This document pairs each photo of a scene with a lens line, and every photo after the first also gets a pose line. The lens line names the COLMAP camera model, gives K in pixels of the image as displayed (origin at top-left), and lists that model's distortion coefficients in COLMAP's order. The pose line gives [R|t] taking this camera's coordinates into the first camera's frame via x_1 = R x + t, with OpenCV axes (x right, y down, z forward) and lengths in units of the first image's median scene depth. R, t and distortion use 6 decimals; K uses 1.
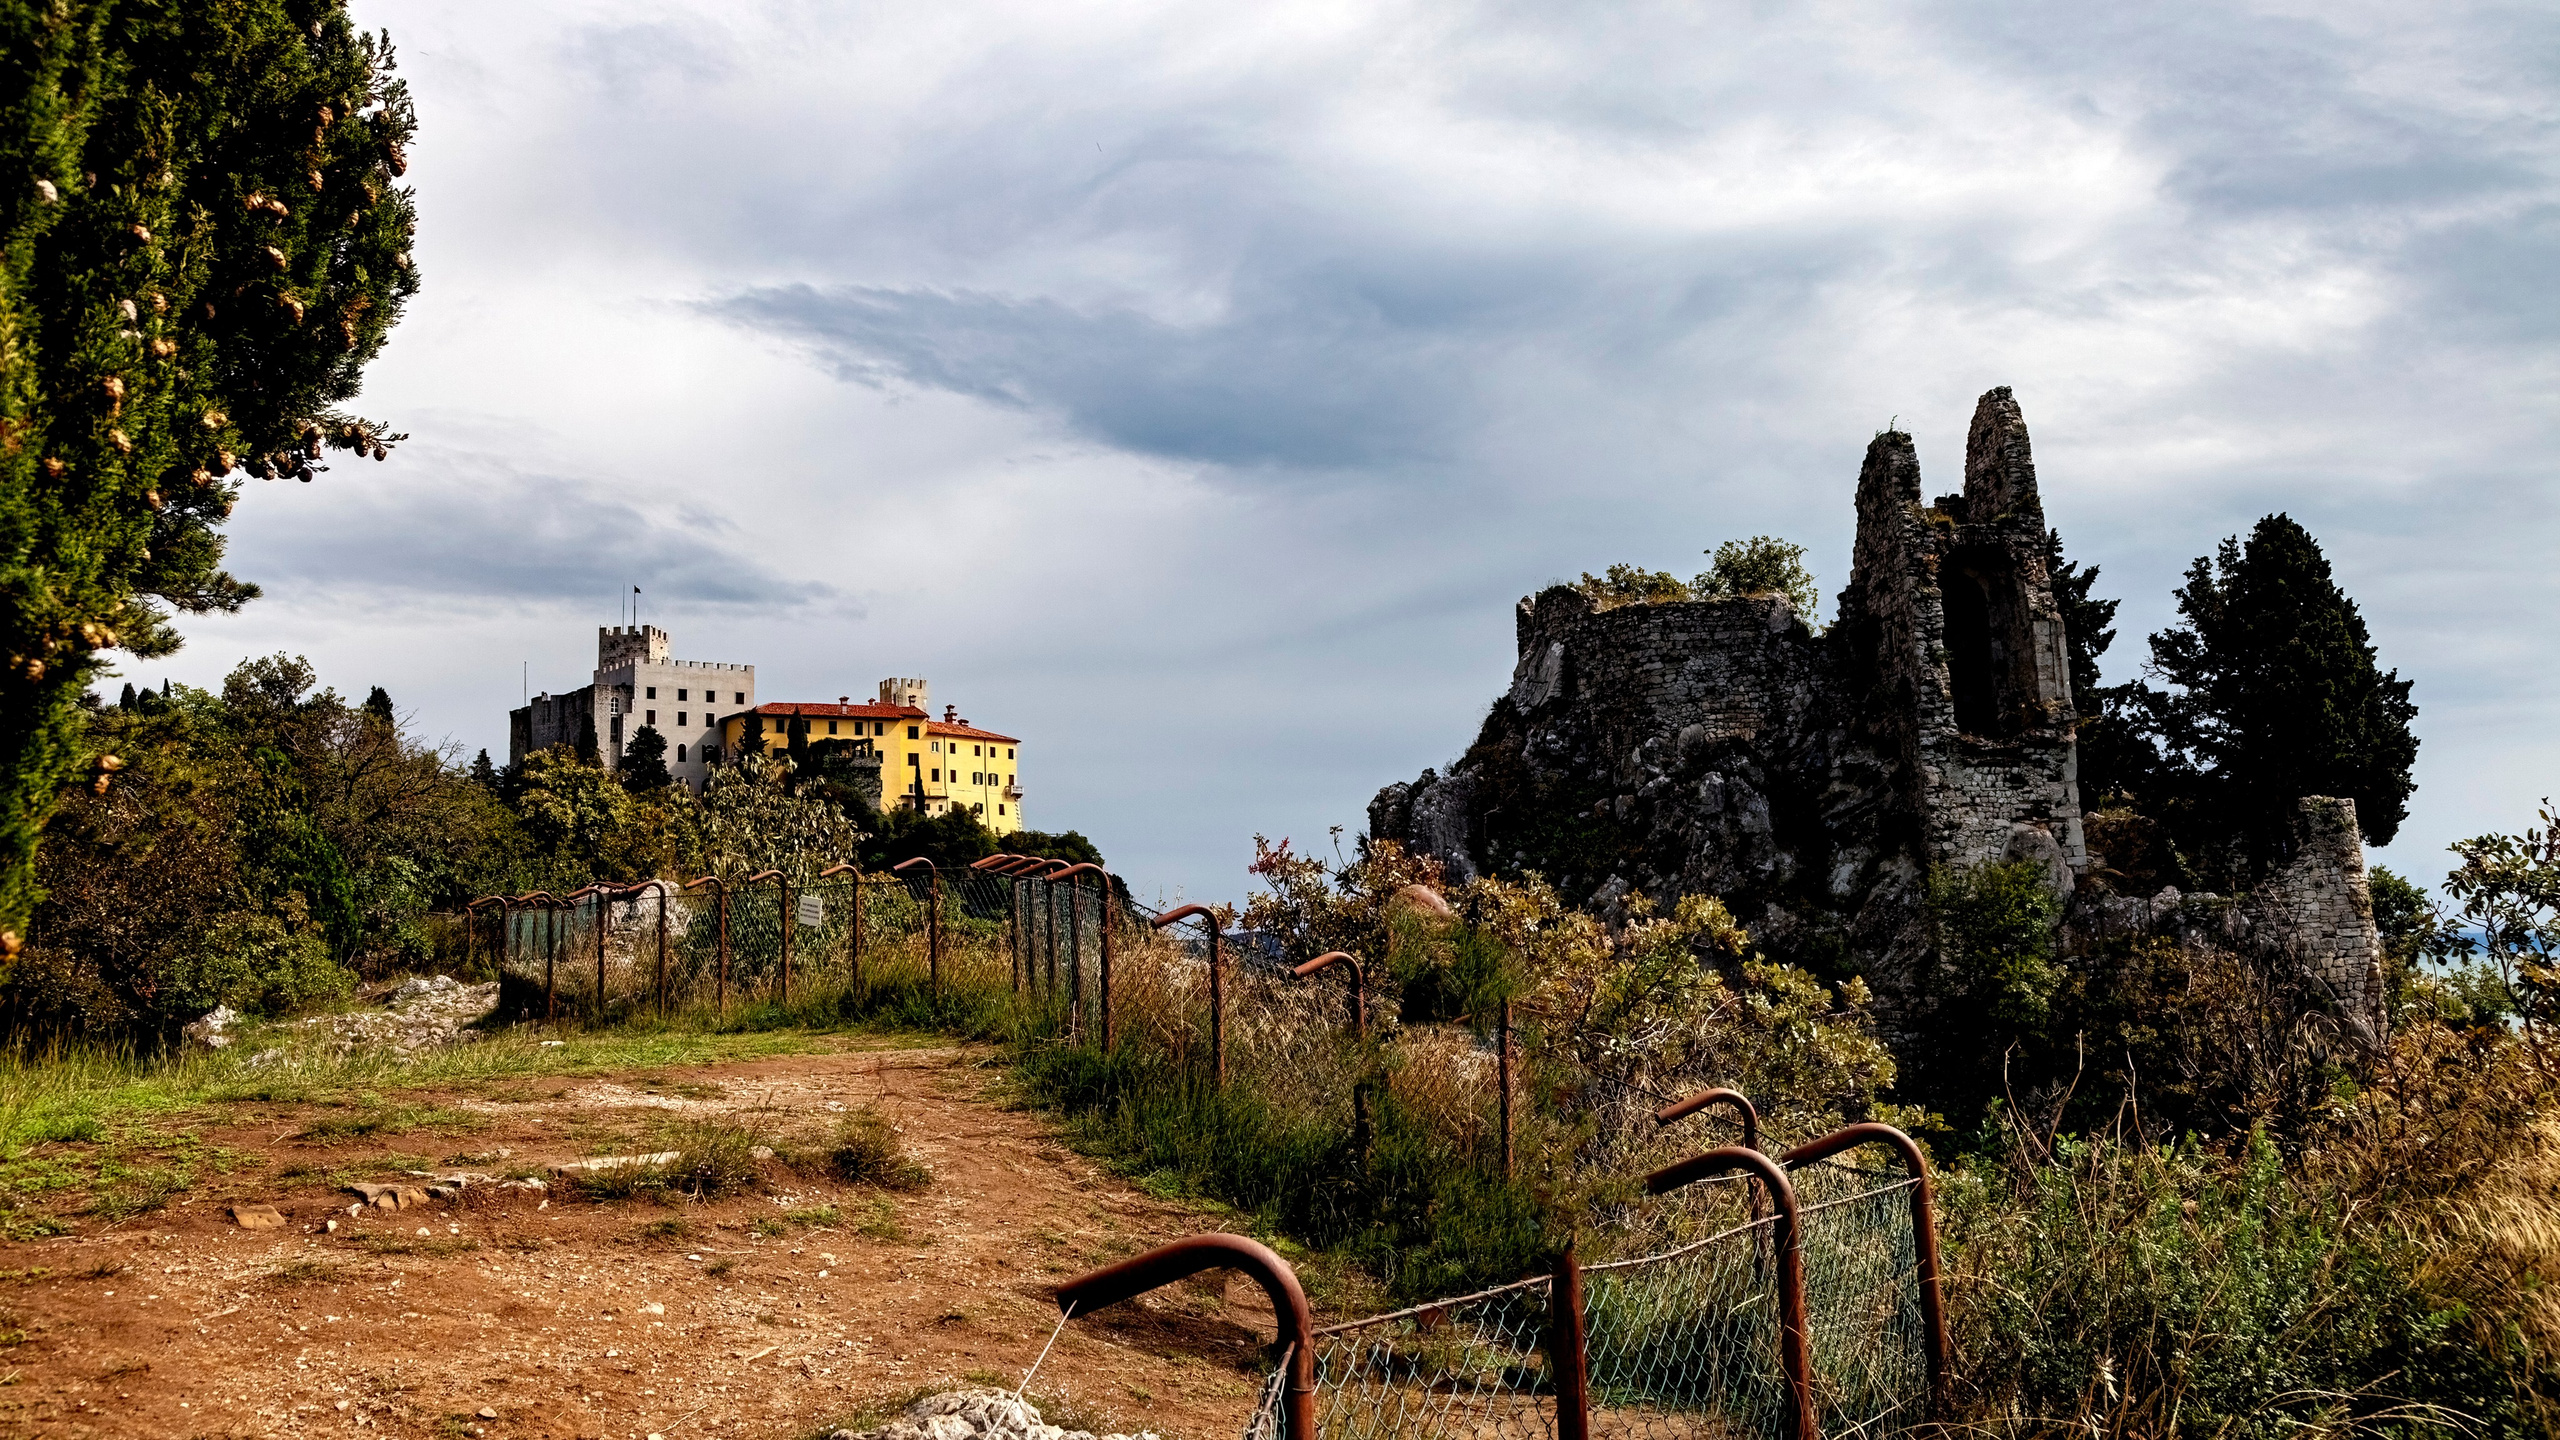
lens RADIAL K [[2188.1, 0, 1283.5], [0, 2188.1, 748.3], [0, 0, 1]] dist [0.015080, 0.006572]
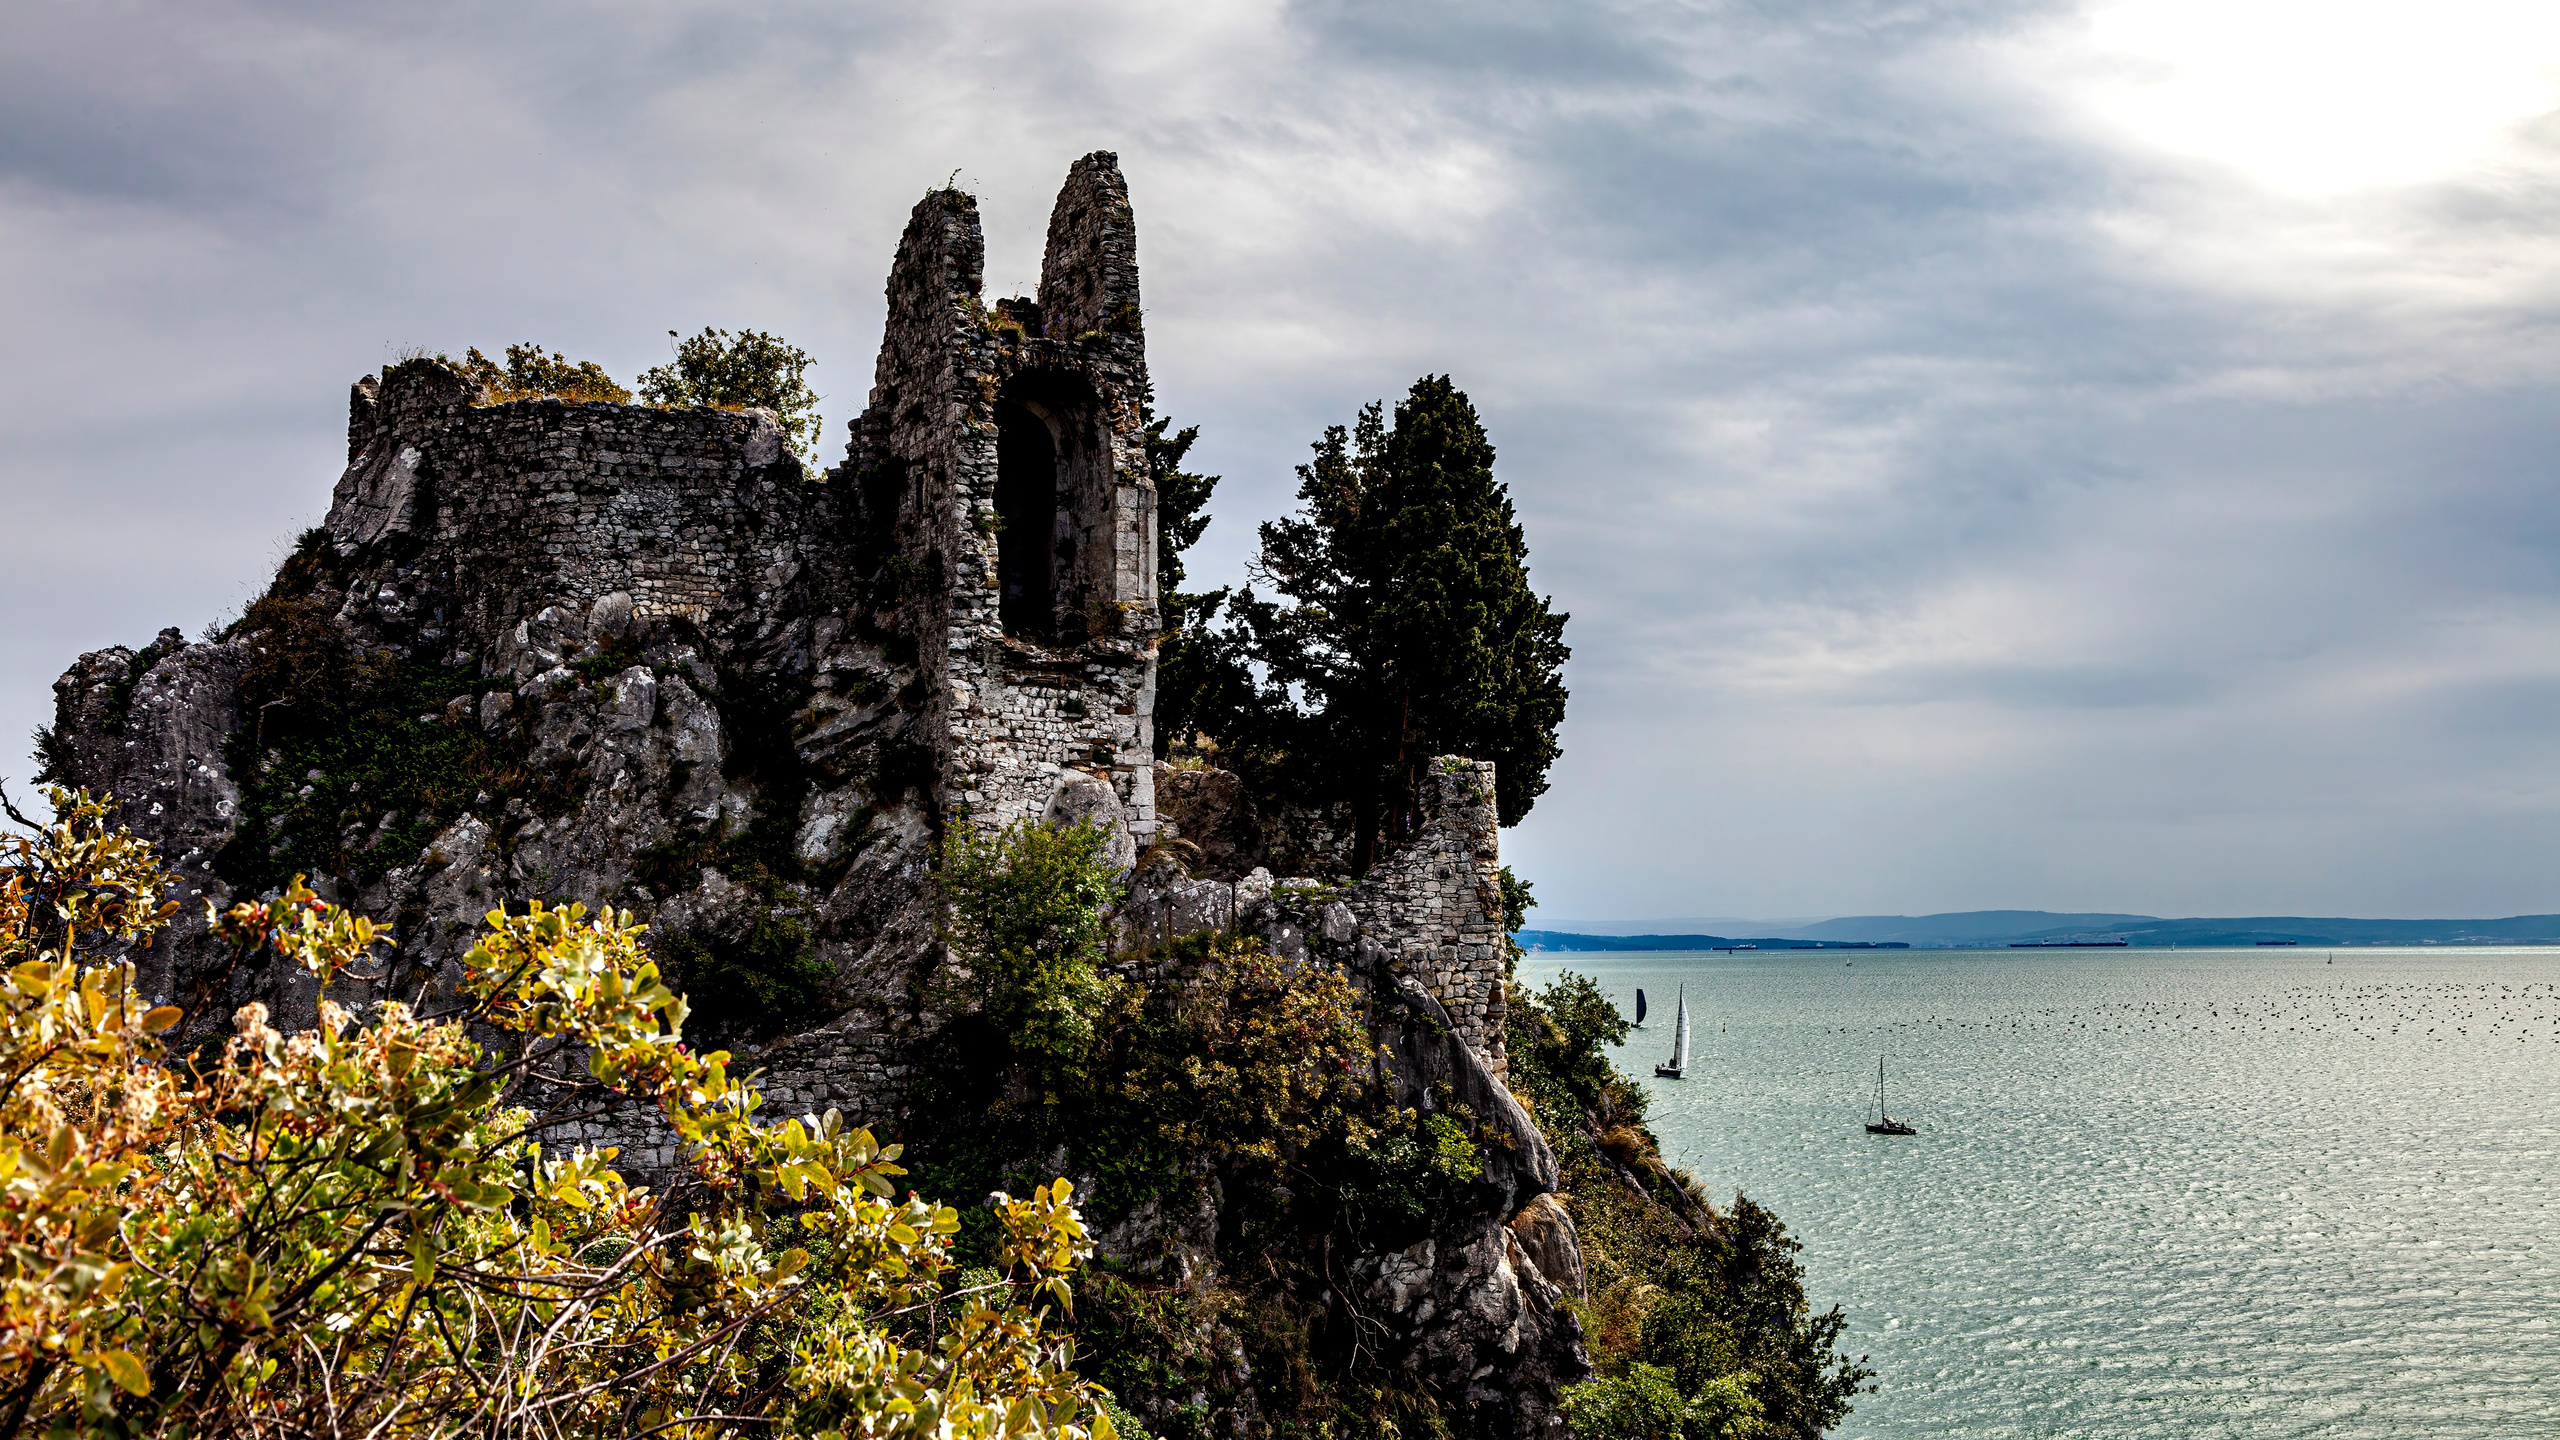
lens RADIAL K [[2236.9, 0, 1280.0], [0, 2236.9, 590.3], [0, 0, 1]] dist [0.025747, 0.000629]
pose [[0.887755, 0.095997, 0.450195, 0.063379], [-0.075152, 0.995116, -0.063998, 0.017644], [-0.454140, 0.022981, 0.890634, 0.321731]]
